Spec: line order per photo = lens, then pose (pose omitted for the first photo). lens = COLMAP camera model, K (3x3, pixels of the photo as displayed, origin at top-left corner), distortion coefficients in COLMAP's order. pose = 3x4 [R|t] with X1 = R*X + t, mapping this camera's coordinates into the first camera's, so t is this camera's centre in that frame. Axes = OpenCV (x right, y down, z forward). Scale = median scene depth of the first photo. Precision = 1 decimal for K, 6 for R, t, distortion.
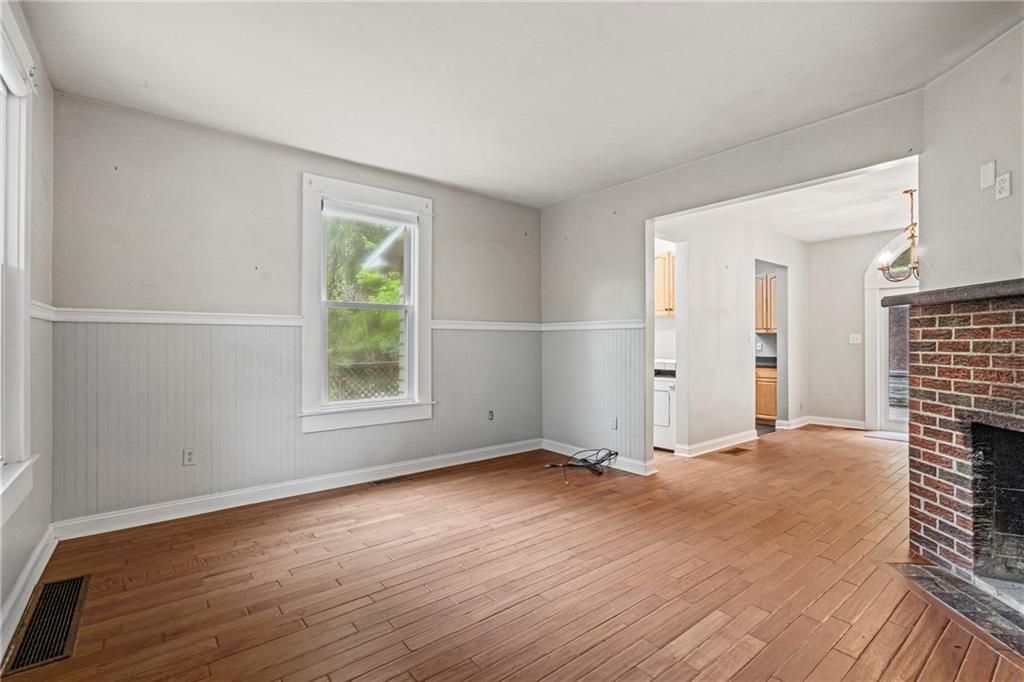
lens RADIAL K [[466.0, 0, 506.0], [0, 466.0, 337.9], [0, 0, 1]] dist [-0.004522, -0.000223]
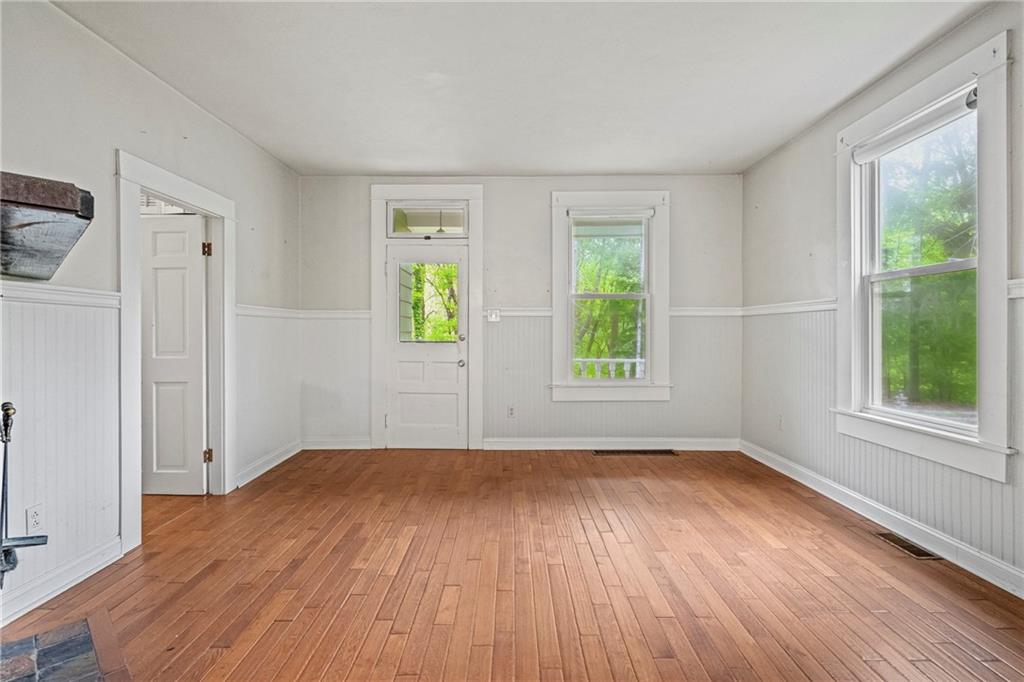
lens RADIAL K [[488.9, 0, 510.3], [0, 488.9, 337.5], [0, 0, 1]] dist [-0.000007, -0.000072]
pose [[-0.623795, 0.008682, -0.781540, 0.759198], [0.007252, 0.999960, 0.005320, 0.019237], [0.781554, -0.002349, -0.623833, 1.246191]]
